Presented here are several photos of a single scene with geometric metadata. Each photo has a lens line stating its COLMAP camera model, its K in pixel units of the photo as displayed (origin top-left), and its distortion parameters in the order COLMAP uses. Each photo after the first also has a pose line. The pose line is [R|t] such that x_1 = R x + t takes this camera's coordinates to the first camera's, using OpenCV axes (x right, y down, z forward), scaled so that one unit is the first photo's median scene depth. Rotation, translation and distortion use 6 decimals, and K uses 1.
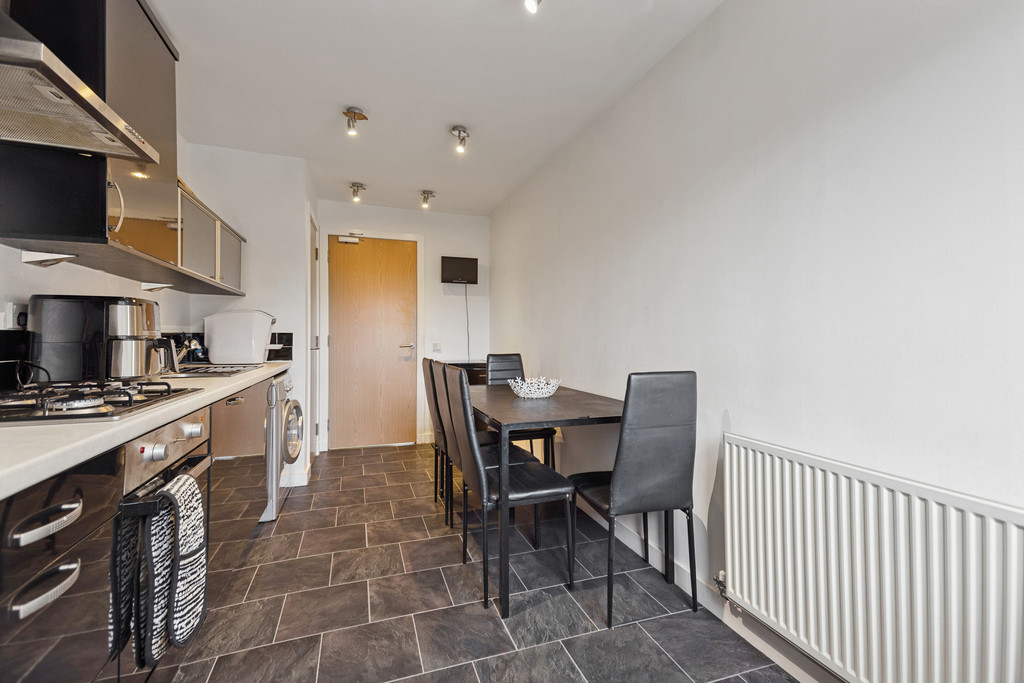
lens RADIAL K [[455.1, 0, 513.9], [0, 455.1, 336.7], [0, 0, 1]] dist [0.038168, -0.001080]
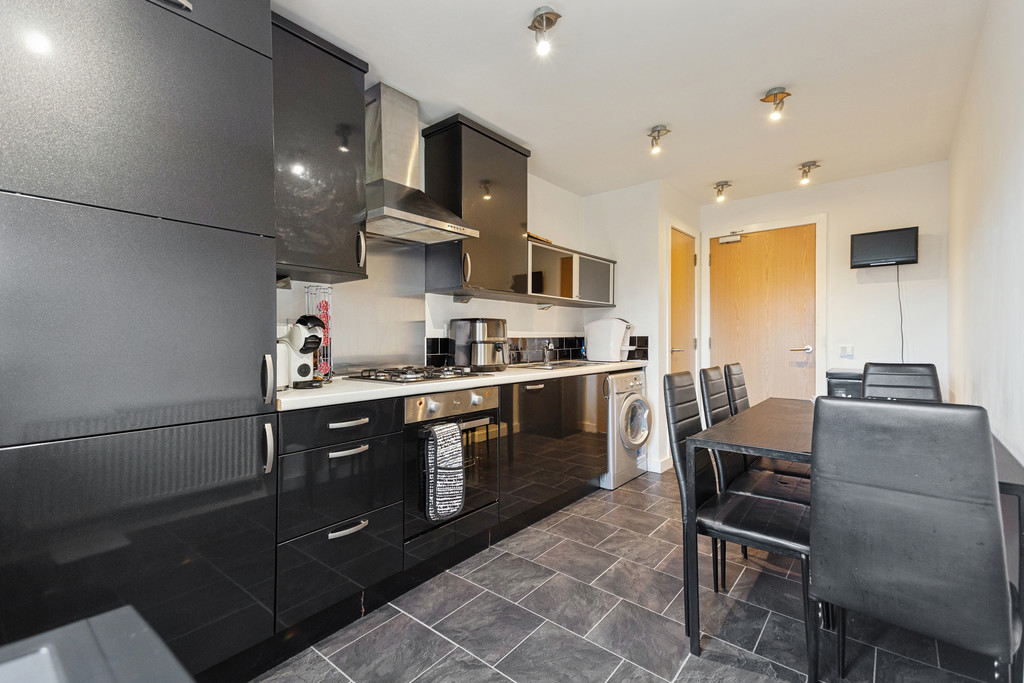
lens RADIAL K [[455.1, 0, 506.1], [0, 455.1, 338.9], [0, 0, 1]] dist [0.038168, -0.001080]
pose [[0.499013, -0.003156, -0.866589, 0.505892], [0.006830, 0.999977, 0.000292, -0.007271], [0.866567, -0.006064, 0.499023, 0.199966]]
